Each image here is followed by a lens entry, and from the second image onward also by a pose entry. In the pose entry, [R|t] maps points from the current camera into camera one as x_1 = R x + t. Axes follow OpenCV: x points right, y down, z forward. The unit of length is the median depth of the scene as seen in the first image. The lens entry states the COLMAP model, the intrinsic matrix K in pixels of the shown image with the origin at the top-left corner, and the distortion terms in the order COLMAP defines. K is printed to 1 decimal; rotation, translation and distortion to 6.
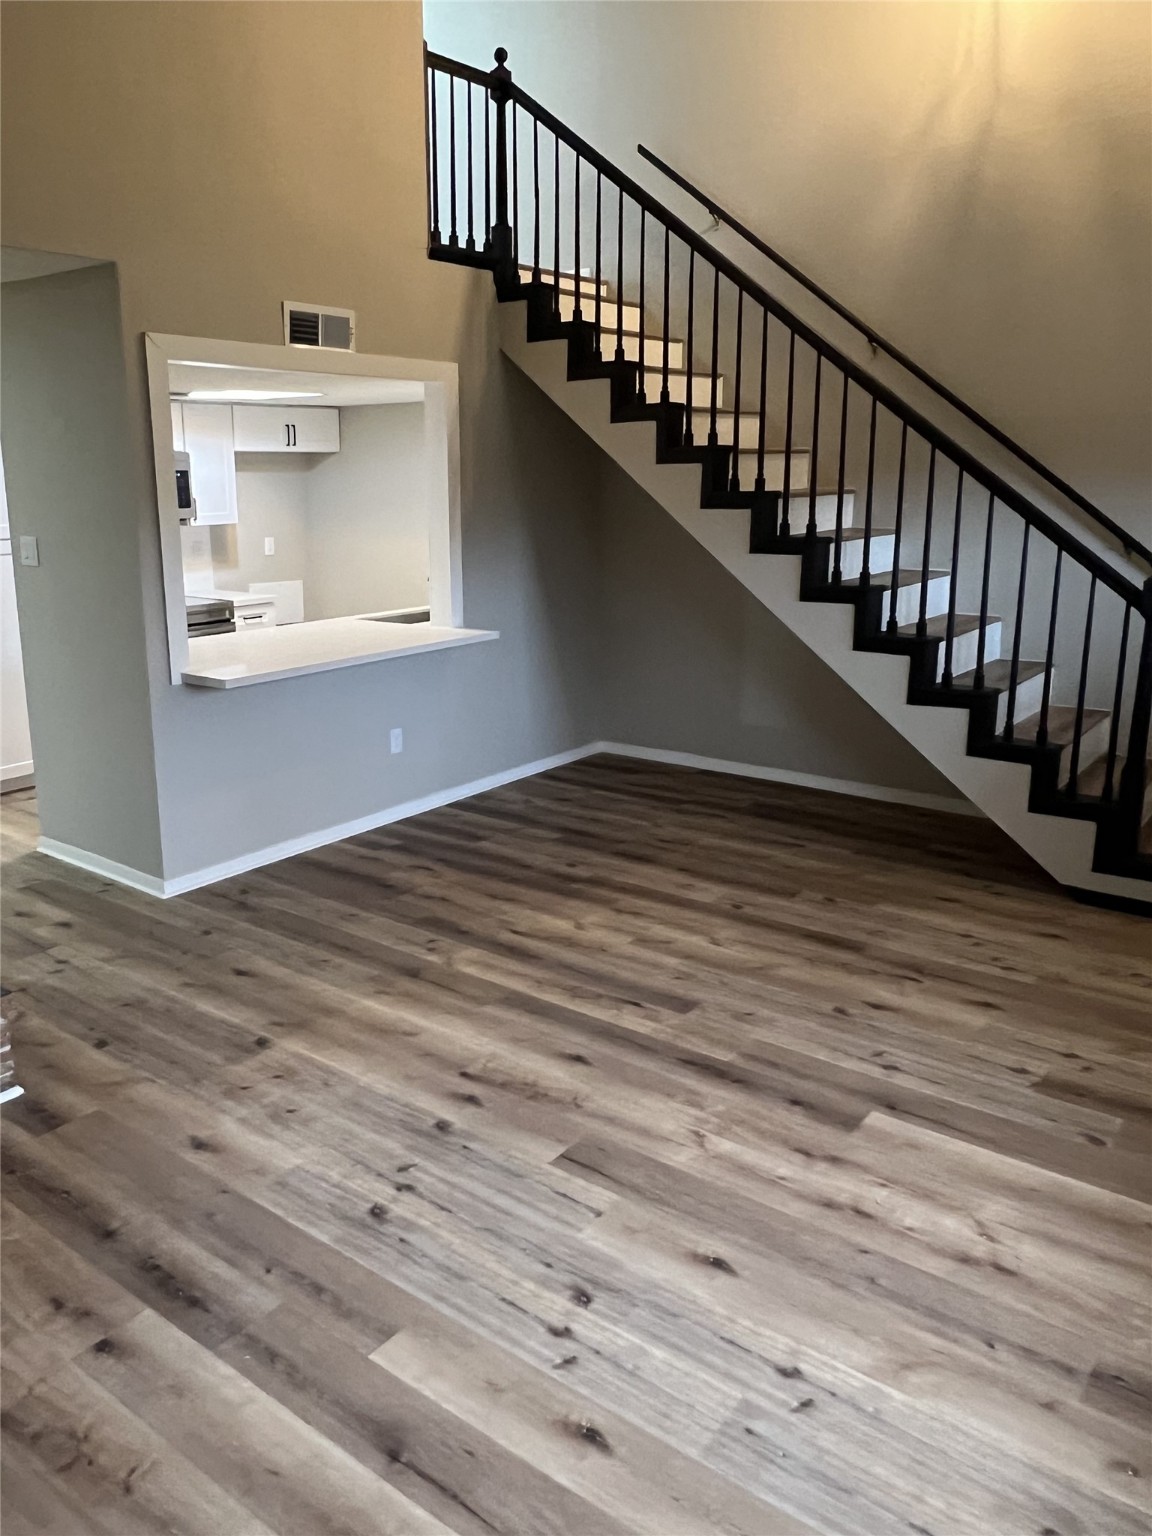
lens RADIAL K [[1154.5, 0, 514.9], [0, 1154.5, 723.3], [0, 0, 1]] dist [-0.004241, -0.000799]
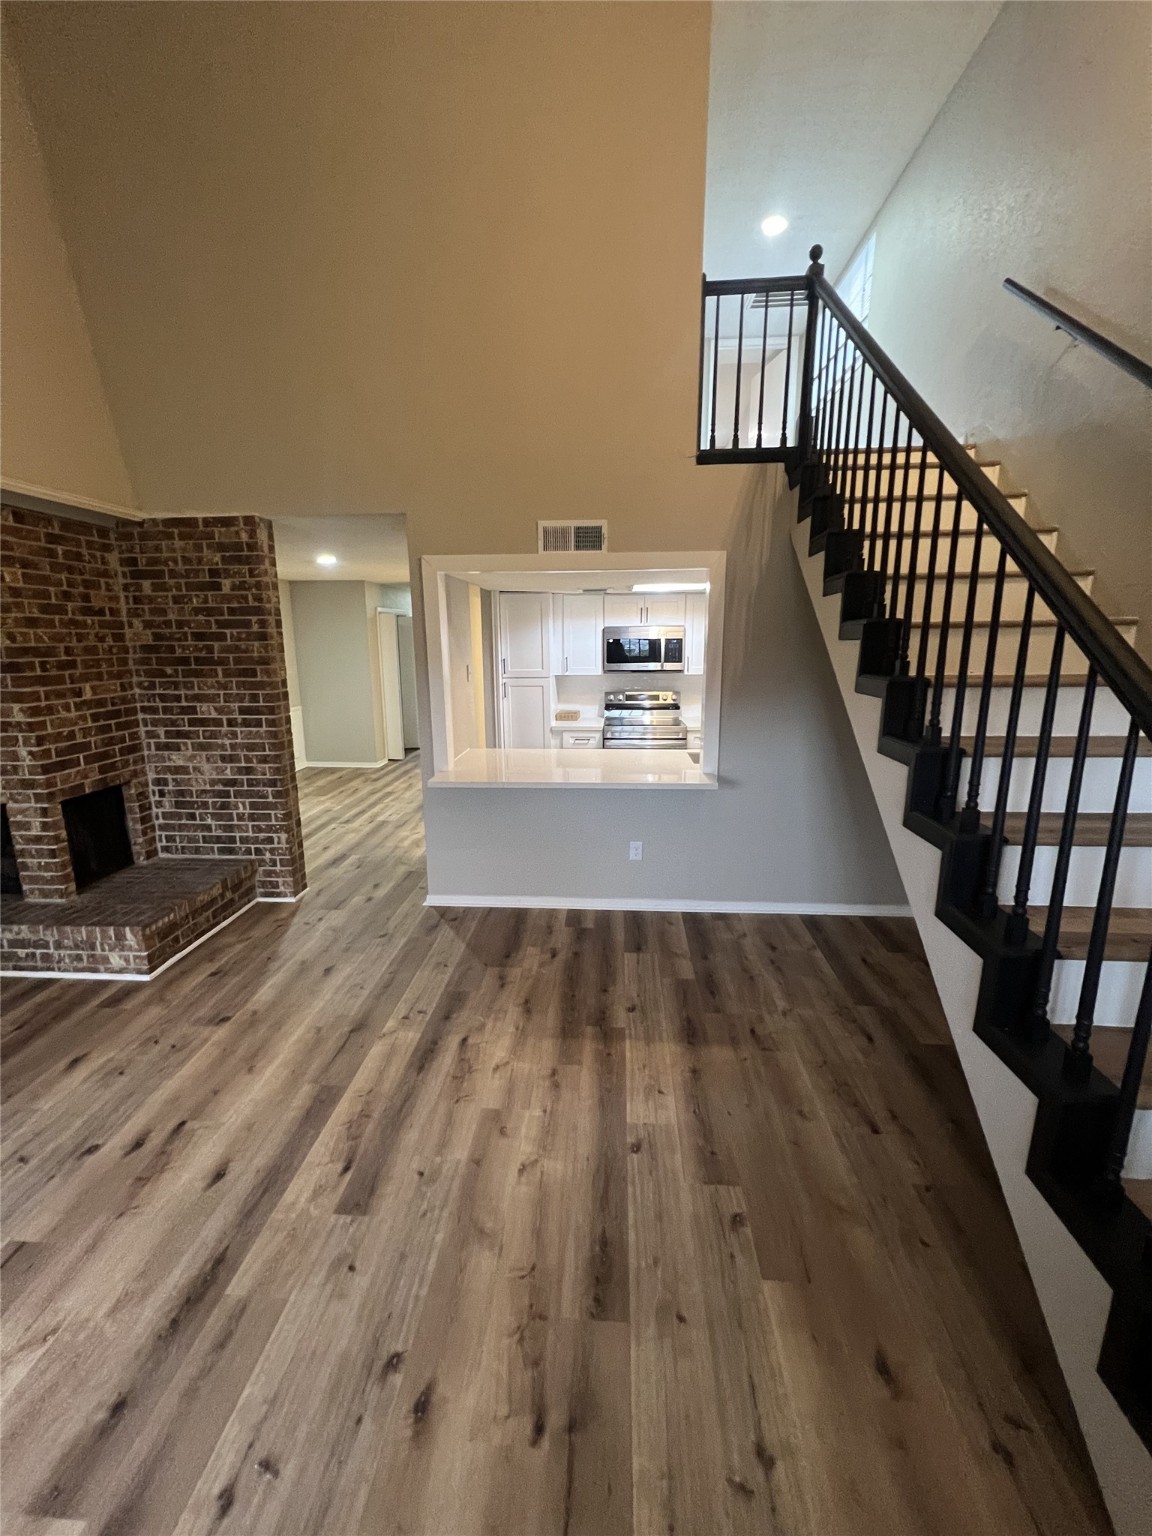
lens RADIAL K [[612.1, 0, 577.6], [0, 612.1, 765.7], [0, 0, 1]] dist [-0.003874, 0.000682]
pose [[0.570496, 0.175241, -0.802387, 0.525763], [-0.175374, 0.980431, 0.089436, -0.171764], [0.802358, 0.089695, 0.590065, 0.711920]]
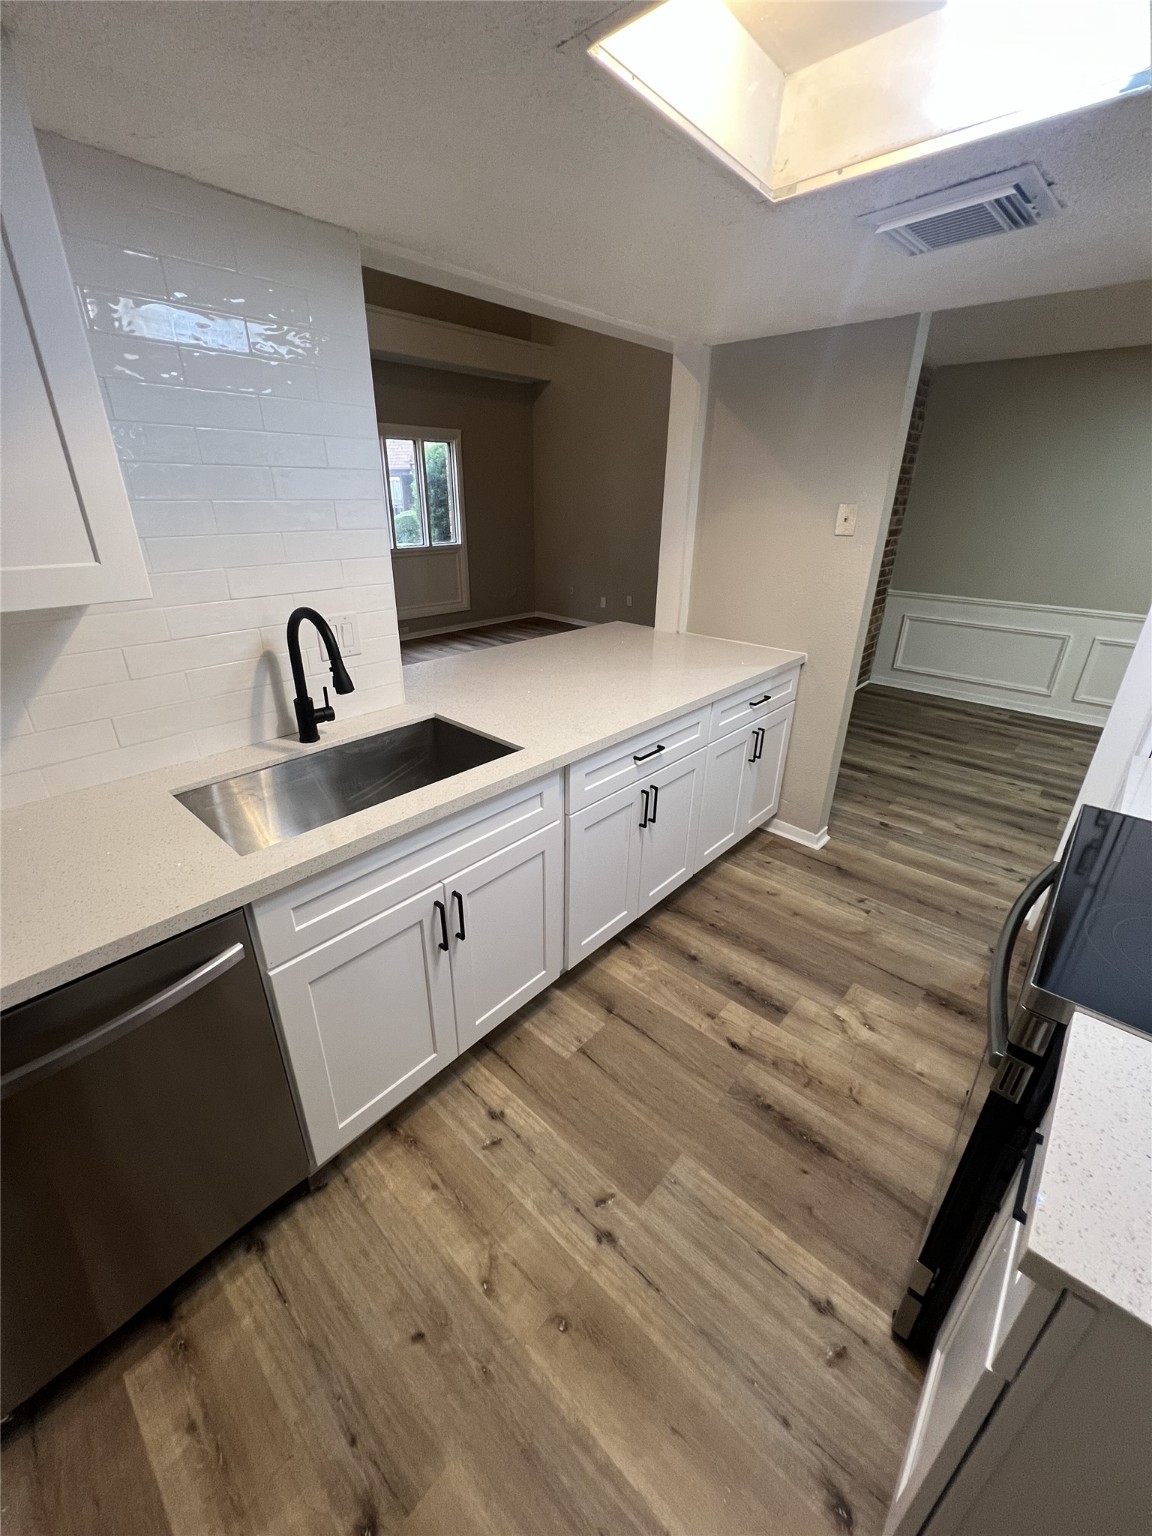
lens RADIAL K [[612.1, 0, 574.9], [0, 612.1, 764.9], [0, 0, 1]] dist [-0.003874, 0.000682]
pose [[-0.997114, -0.033198, 0.068280, -0.273849], [0.013378, 0.808440, 0.588427, -0.358259], [-0.074735, 0.587642, -0.805662, 1.807762]]
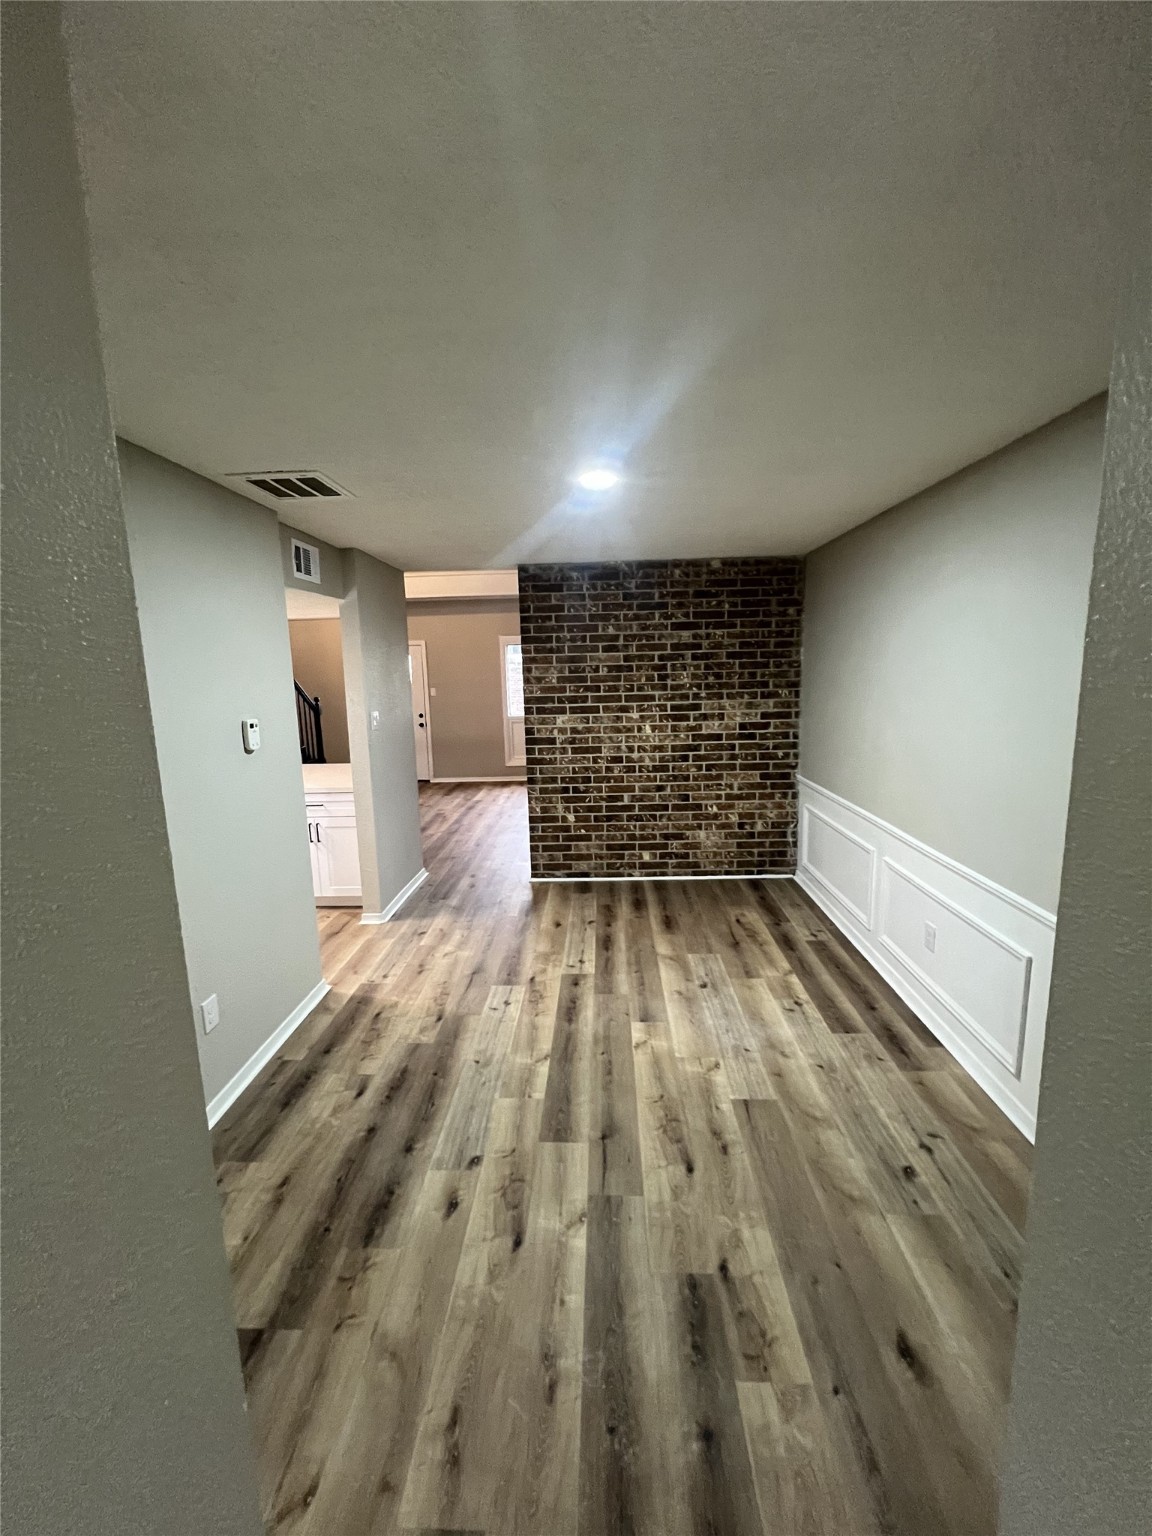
lens RADIAL K [[612.1, 0, 577.2], [0, 612.1, 762.6], [0, 0, 1]] dist [-0.003874, 0.000682]
pose [[-0.589141, -0.104806, 0.801204, -1.466138], [0.195845, 0.943467, 0.267423, -0.304673], [-0.783937, 0.314462, -0.535310, 1.453315]]
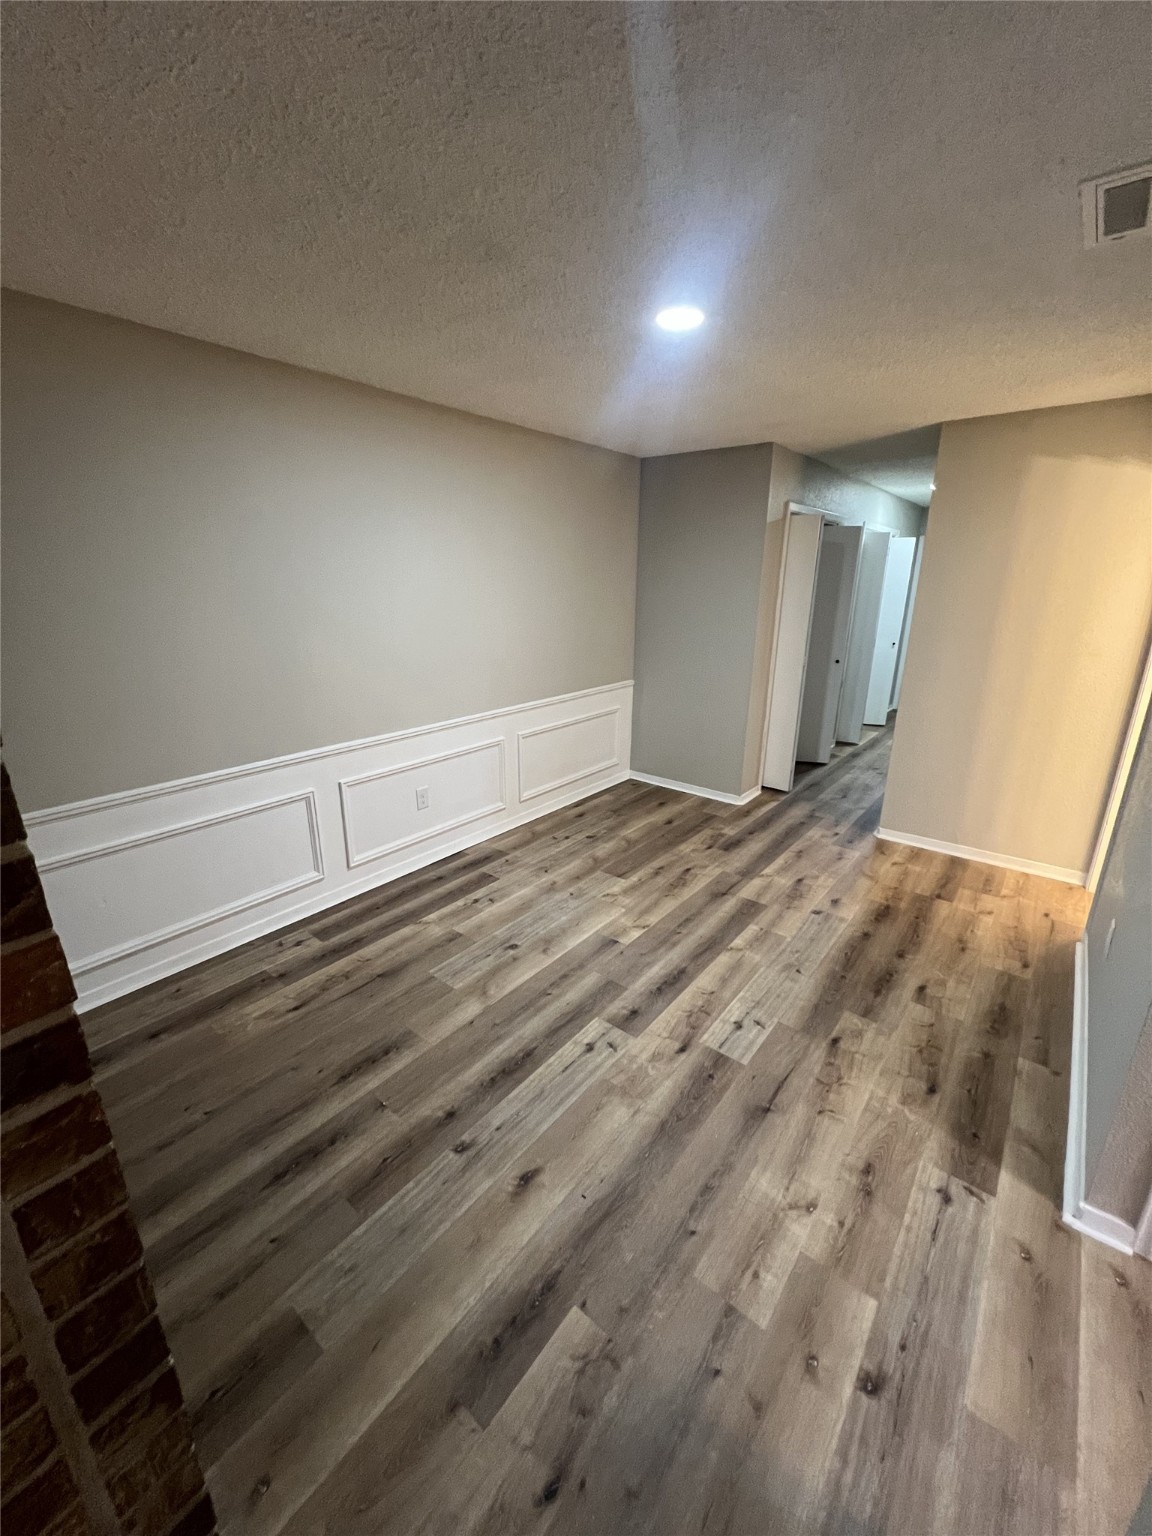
lens RADIAL K [[612.1, 0, 573.4], [0, 612.1, 766.2], [0, 0, 1]] dist [-0.003874, 0.000682]
pose [[-0.011857, 0.301157, -0.953501, -0.405689], [-0.211115, 0.931319, 0.296776, -0.196844], [0.977389, 0.204817, 0.052537, 0.997217]]
